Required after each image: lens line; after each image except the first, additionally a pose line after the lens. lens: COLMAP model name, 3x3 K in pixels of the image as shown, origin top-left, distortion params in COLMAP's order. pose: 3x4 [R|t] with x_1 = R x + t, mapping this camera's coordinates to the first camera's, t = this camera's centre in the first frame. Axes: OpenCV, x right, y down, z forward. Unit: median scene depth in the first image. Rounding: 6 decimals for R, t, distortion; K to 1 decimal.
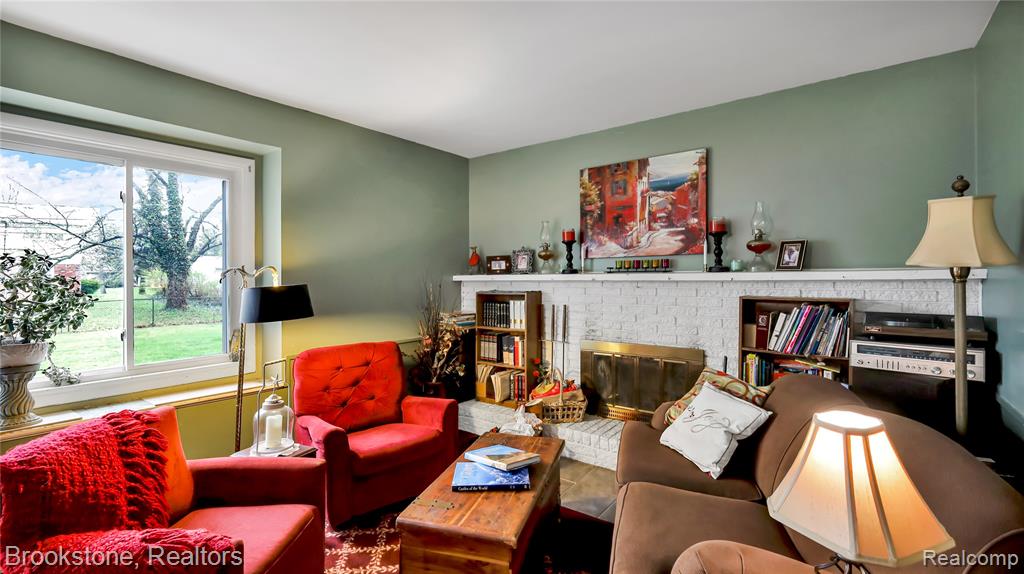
lens RADIAL K [[449.4, 0, 508.1], [0, 449.4, 278.2], [0, 0, 1]] dist [0.002096, -0.000195]
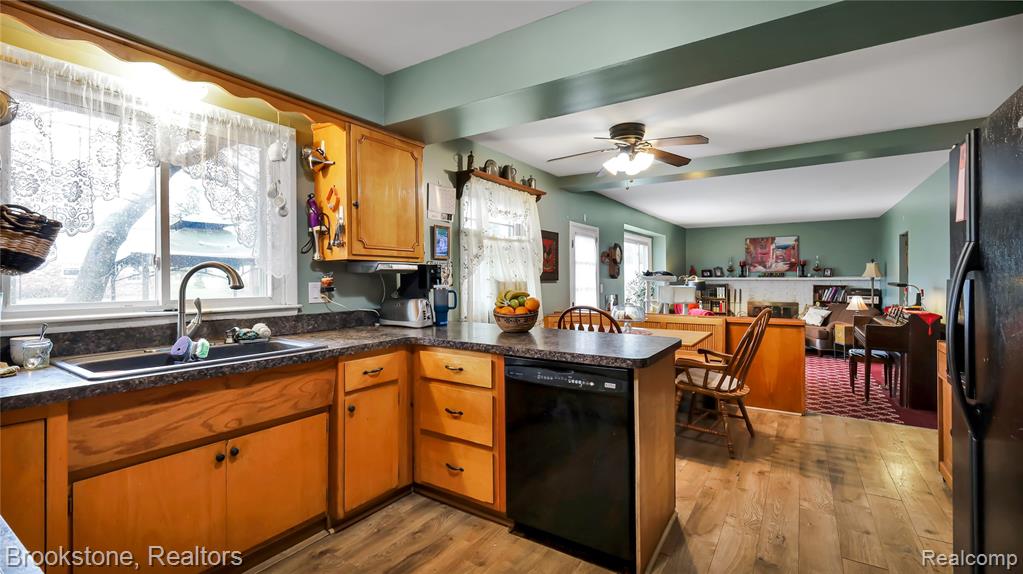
lens RADIAL K [[449.0, 0, 509.5], [0, 449.0, 278.2], [0, 0, 1]] dist [0.002096, -0.000195]
pose [[0.997030, 0.003626, 0.076926, -1.627409], [-0.003688, 0.999993, 0.000660, -0.001312], [-0.076923, -0.000941, 0.997037, -1.757447]]
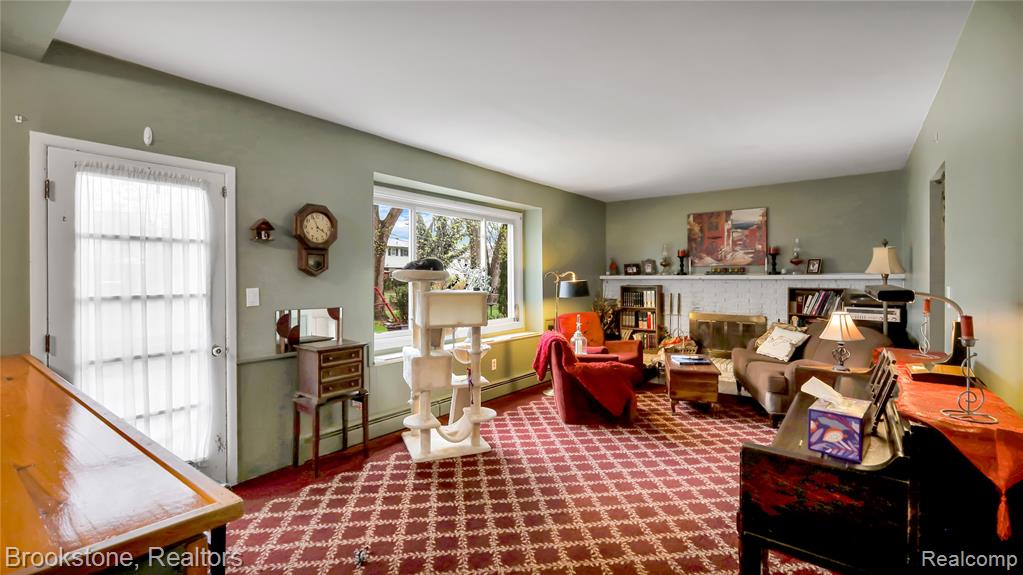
lens RADIAL K [[449.0, 0, 507.8], [0, 449.0, 274.5], [0, 0, 1]] dist [0.002096, -0.000195]
pose [[0.999995, 0.003047, -0.001281, -0.588739], [-0.003054, 0.999977, -0.005981, 0.000306], [0.001263, 0.005985, 0.999981, -0.804446]]
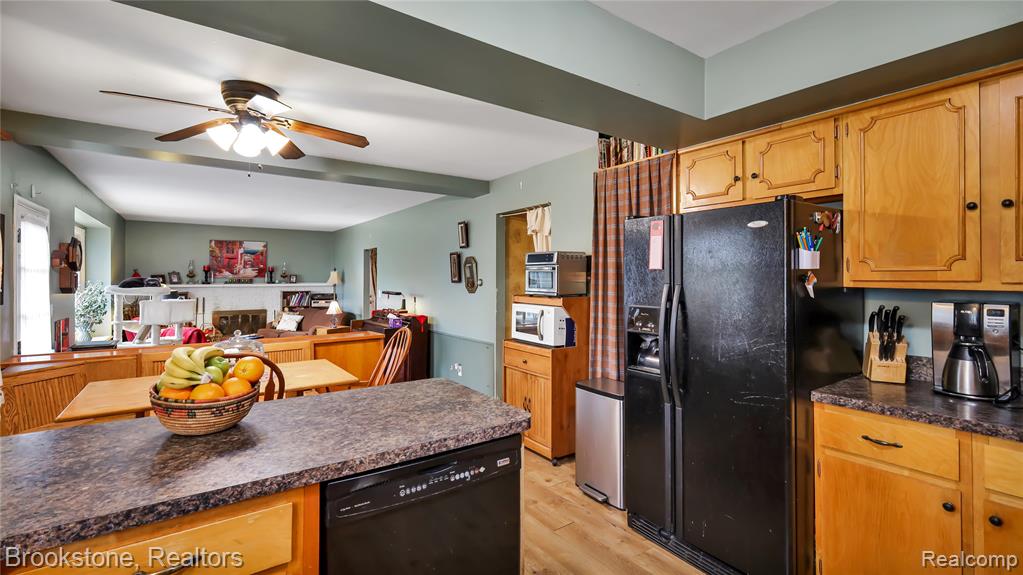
lens RADIAL K [[449.0, 0, 514.1], [0, 449.0, 269.8], [0, 0, 1]] dist [0.002096, -0.000195]
pose [[0.283036, 0.021988, 0.958857, -1.860415], [-0.002324, 0.999750, -0.022240, -0.039702], [-0.959106, 0.004067, 0.283016, -1.359498]]
